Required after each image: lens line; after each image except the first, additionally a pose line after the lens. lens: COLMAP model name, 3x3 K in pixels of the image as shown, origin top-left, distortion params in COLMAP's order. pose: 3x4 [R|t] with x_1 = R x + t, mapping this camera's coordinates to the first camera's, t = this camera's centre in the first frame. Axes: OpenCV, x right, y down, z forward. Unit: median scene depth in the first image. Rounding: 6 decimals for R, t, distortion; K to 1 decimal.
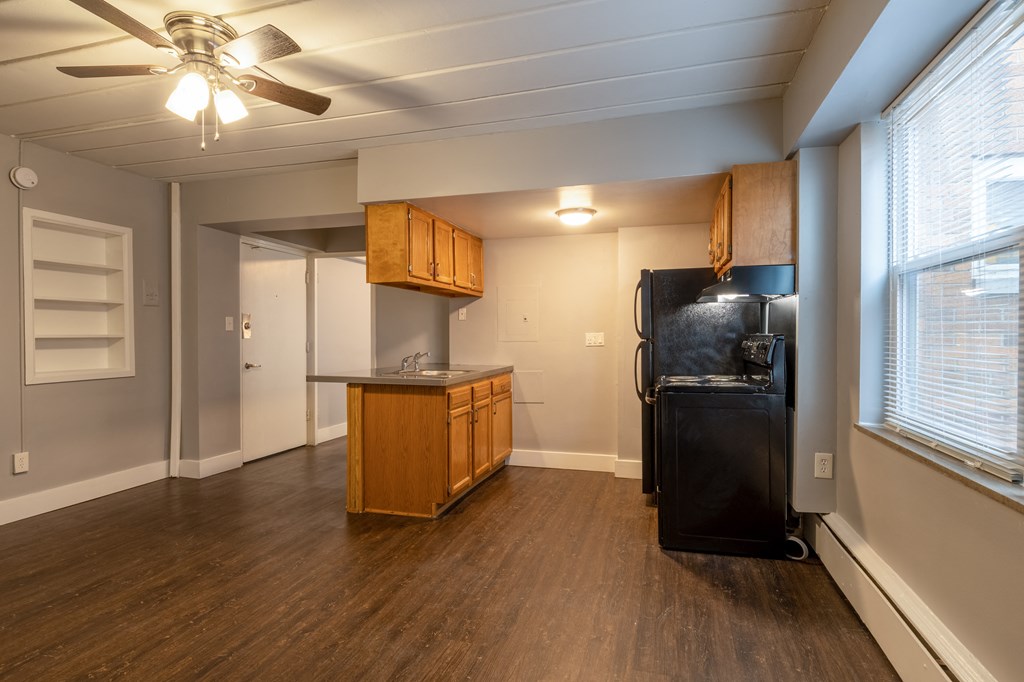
lens RADIAL K [[539.5, 0, 507.2], [0, 539.5, 335.5], [0, 0, 1]] dist [-0.011993, 0.005573]
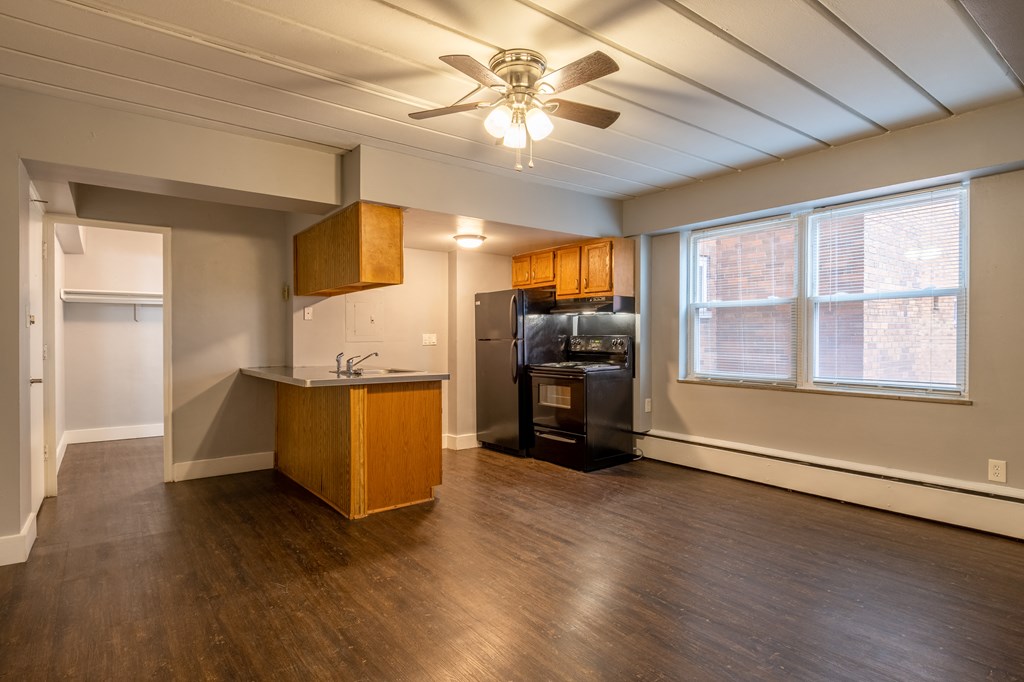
lens RADIAL K [[539.5, 0, 508.8], [0, 539.5, 347.7], [0, 0, 1]] dist [-0.011993, 0.005573]
pose [[0.579858, -0.011954, 0.814630, -0.925517], [-0.001390, 0.999876, 0.015661, 0.008123], [-0.814717, -0.010213, 0.579769, 0.230958]]
